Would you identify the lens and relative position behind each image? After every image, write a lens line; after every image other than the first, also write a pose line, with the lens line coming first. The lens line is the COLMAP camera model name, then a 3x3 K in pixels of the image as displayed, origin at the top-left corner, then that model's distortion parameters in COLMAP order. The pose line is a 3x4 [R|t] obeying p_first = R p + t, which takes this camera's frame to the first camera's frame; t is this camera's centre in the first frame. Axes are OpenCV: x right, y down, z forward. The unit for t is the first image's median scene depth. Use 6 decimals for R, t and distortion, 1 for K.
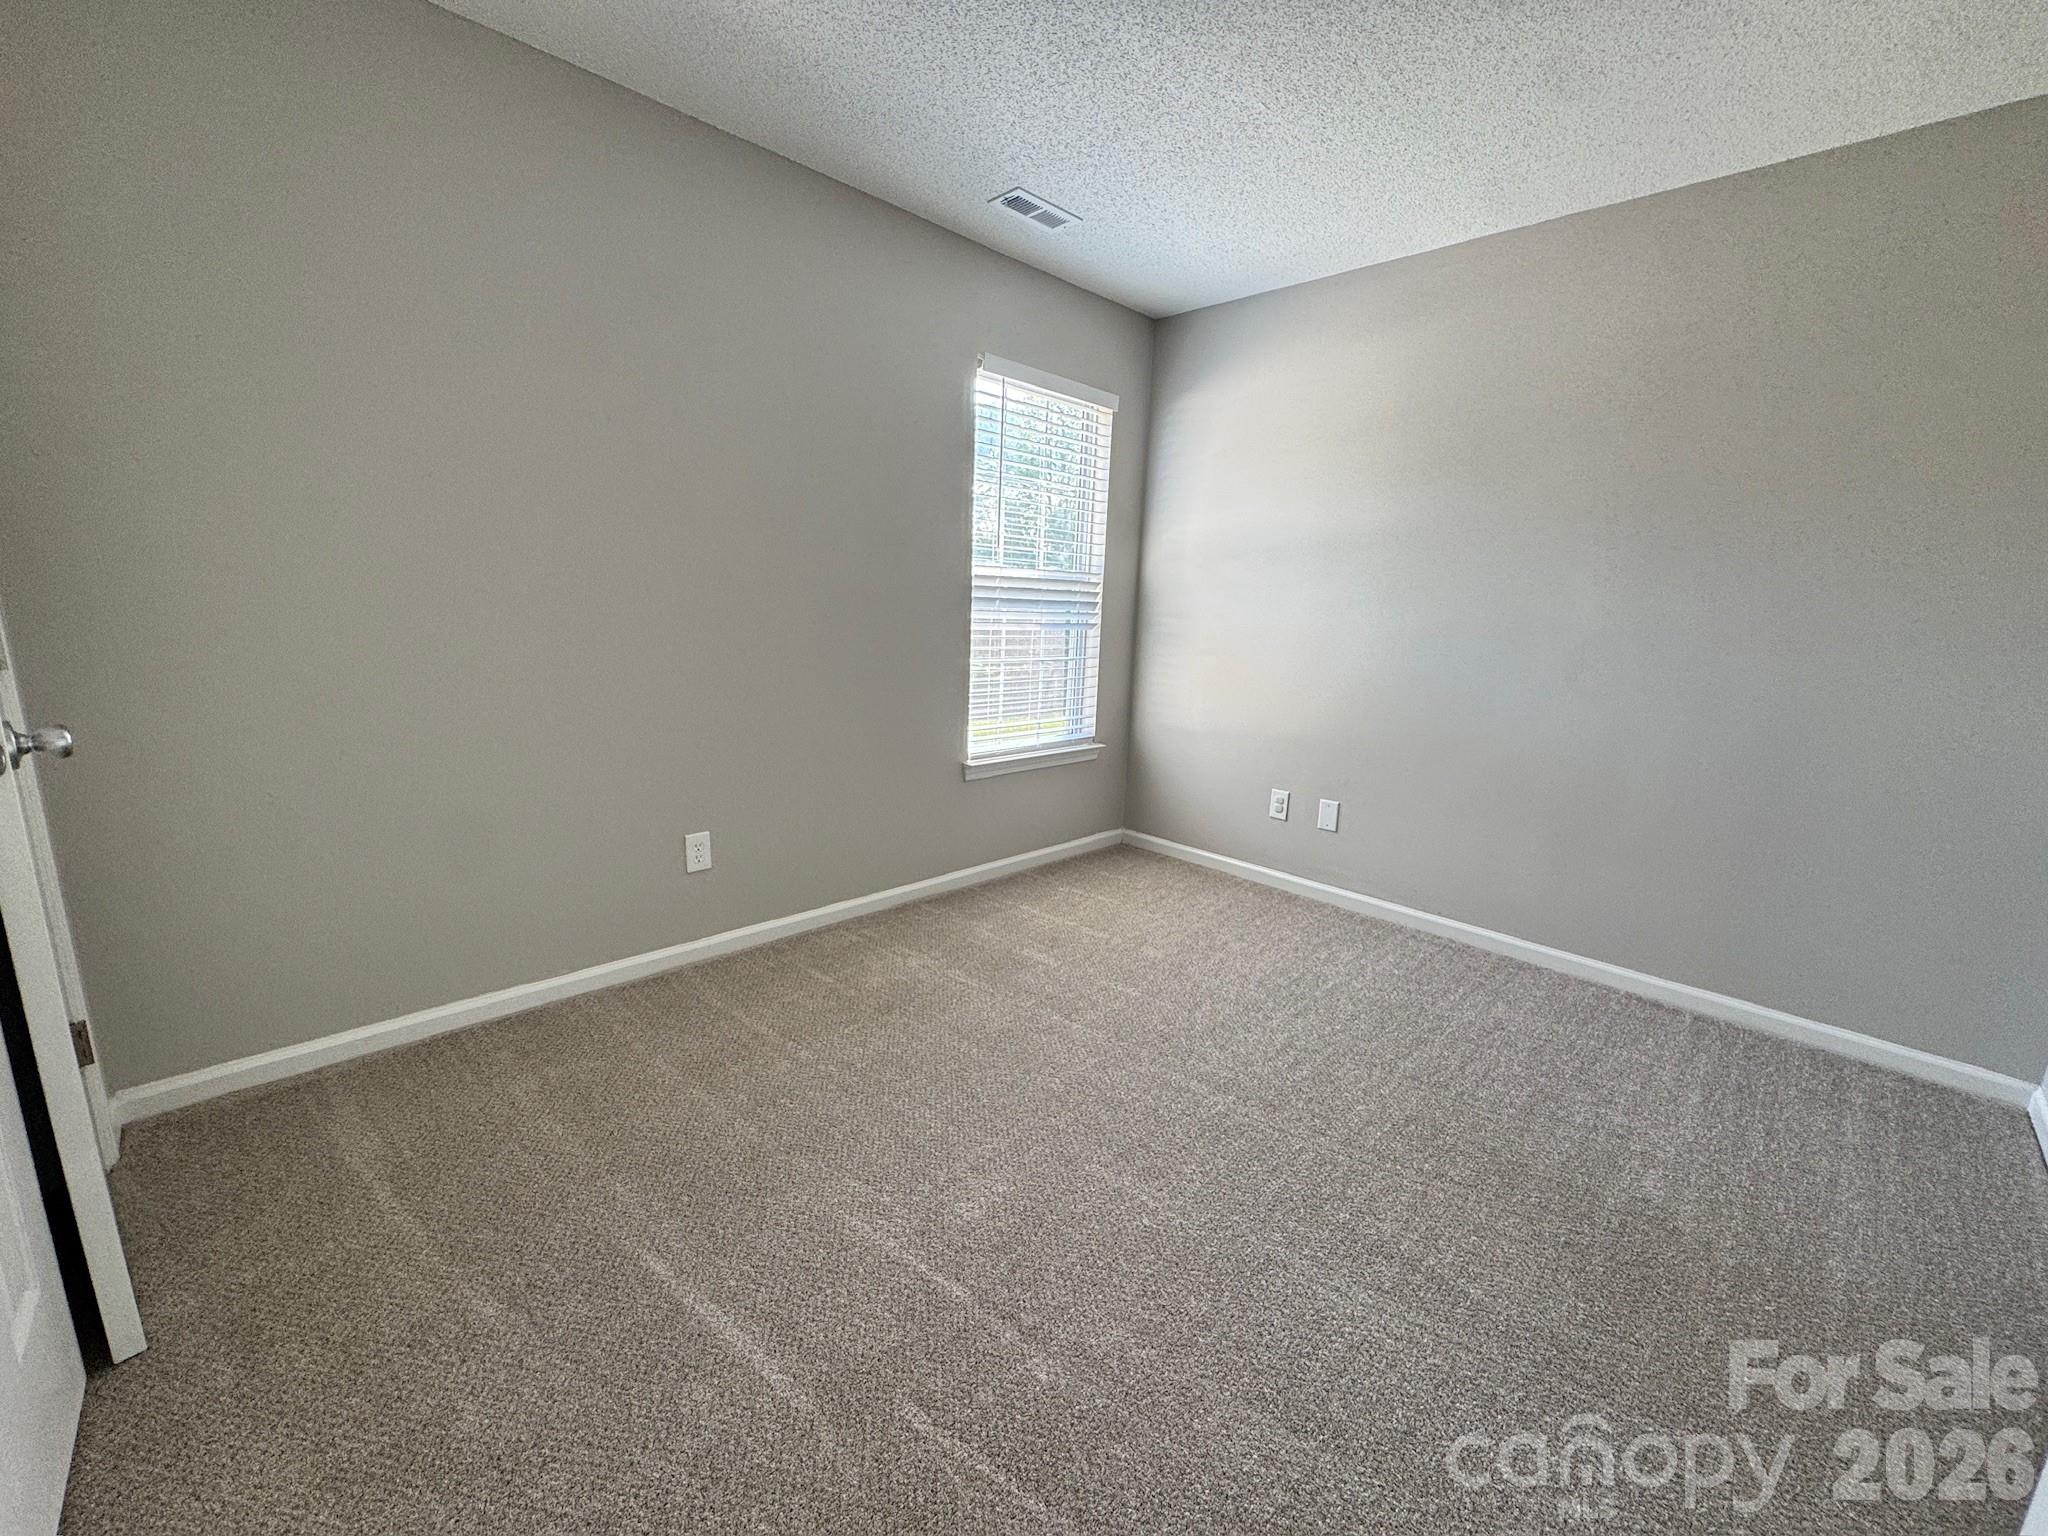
lens RADIAL K [[818.7, 0, 1023.0], [0, 818.7, 771.0], [0, 0, 1]] dist [-0.002736, -0.000362]
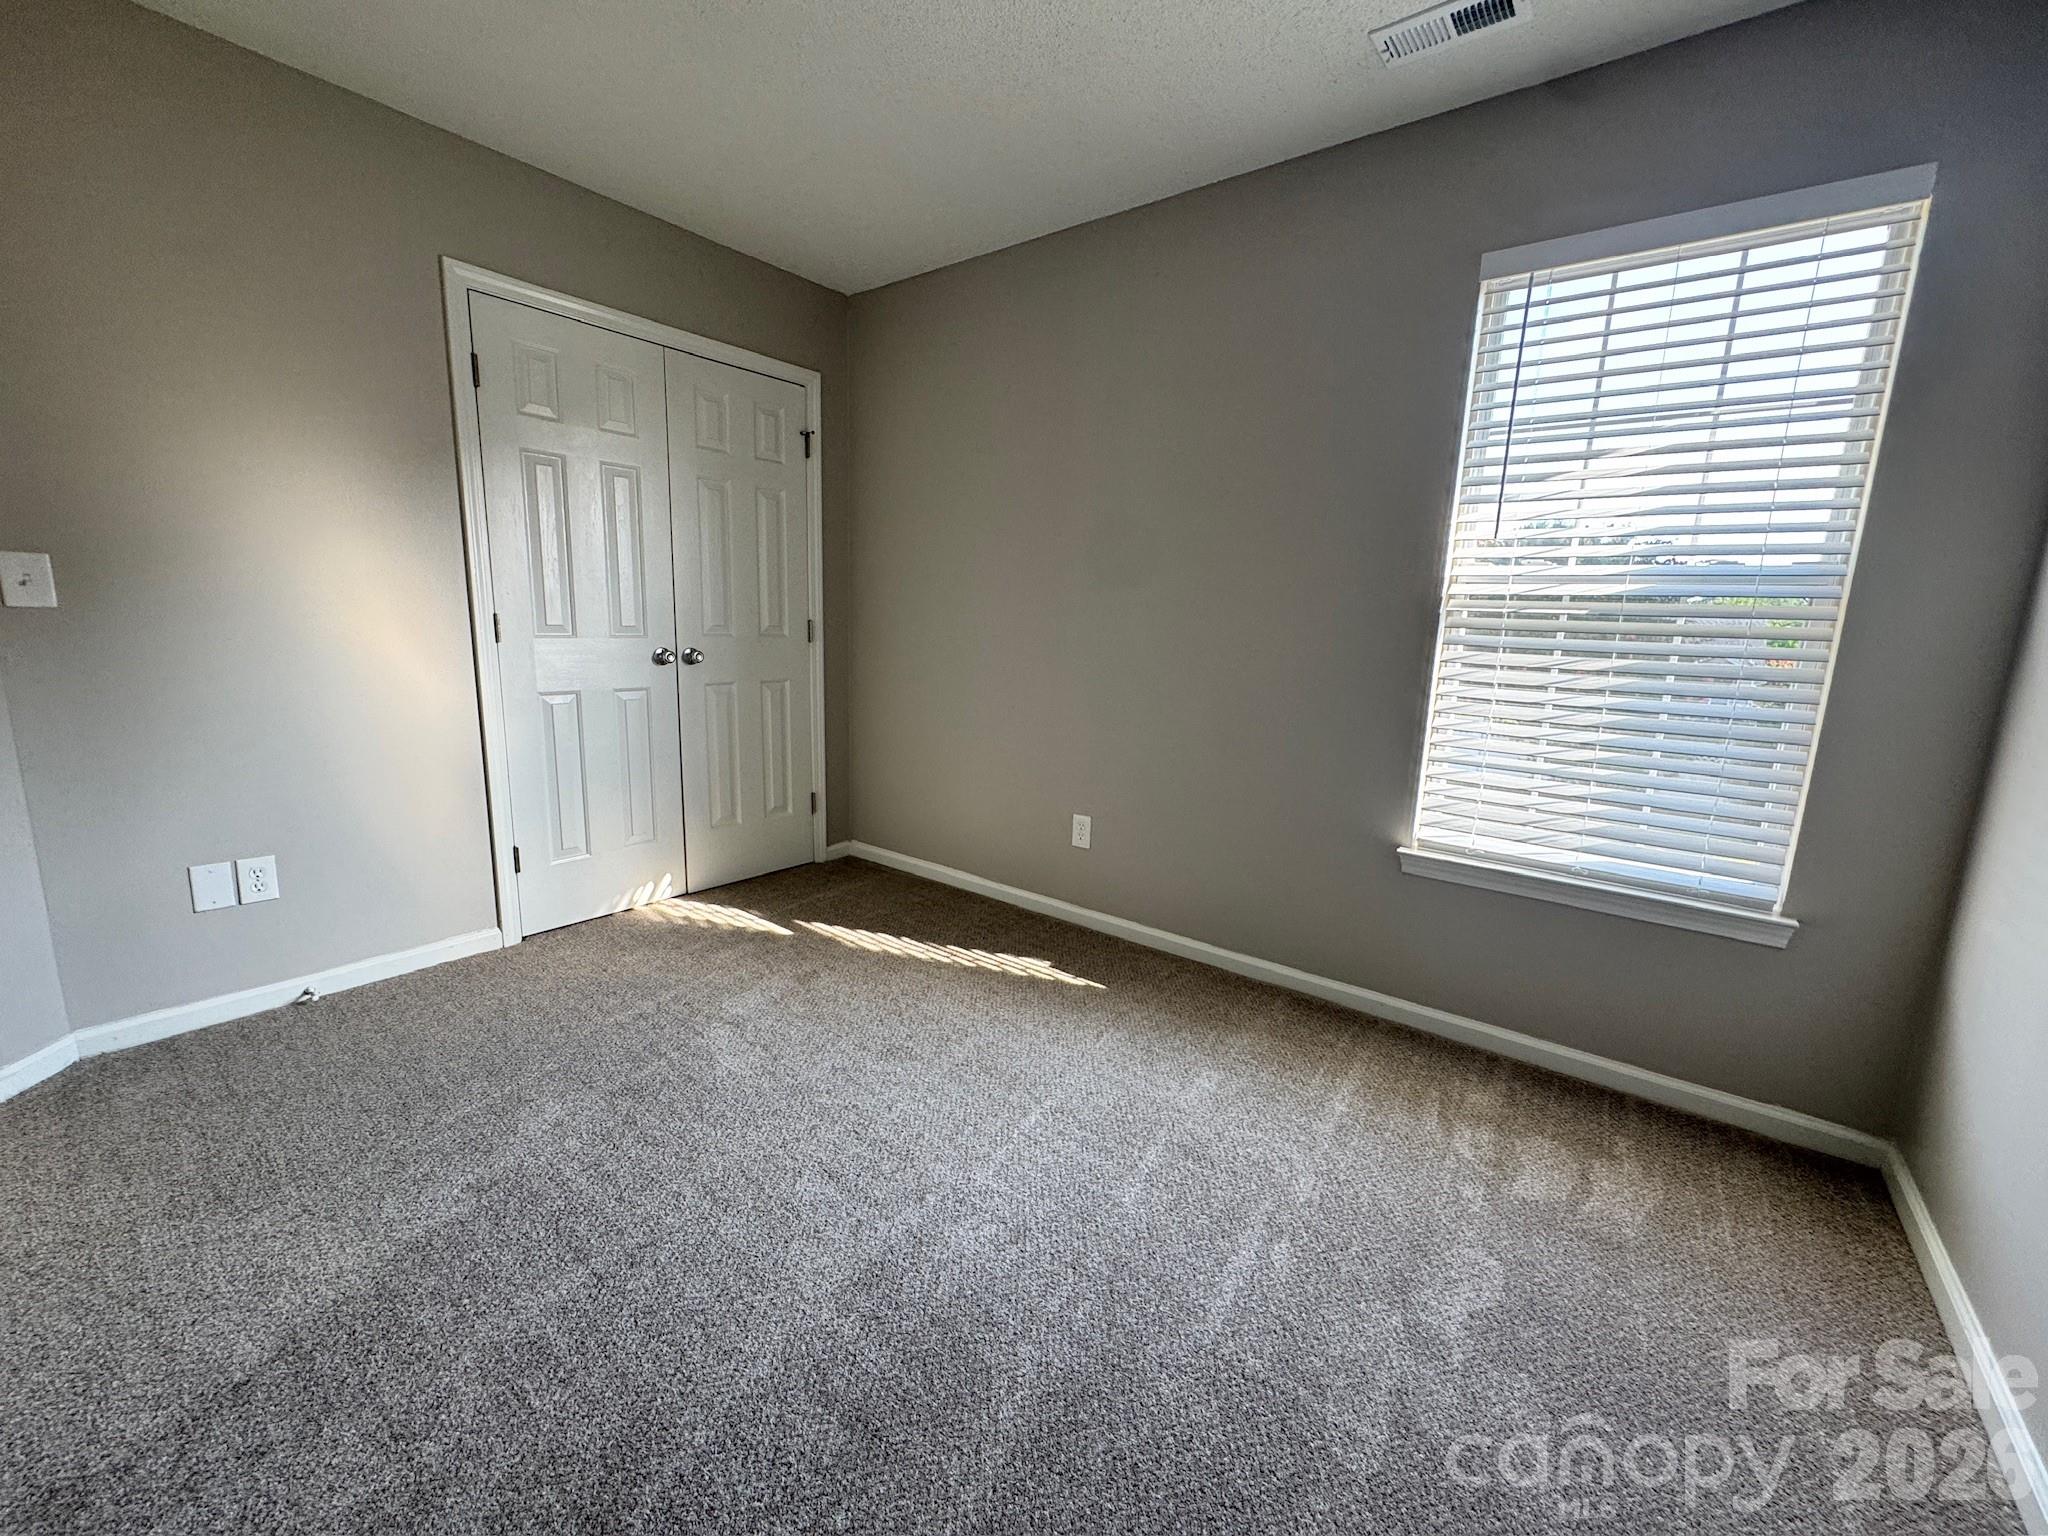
lens RADIAL K [[818.7, 0, 1022.5], [0, 818.7, 766.6], [0, 0, 1]] dist [-0.002736, -0.000362]
pose [[0.126964, 0.157475, -0.979327, 0.571737], [-0.221073, 0.966975, 0.126829, -0.095585], [0.966958, 0.200400, 0.157584, 0.551822]]
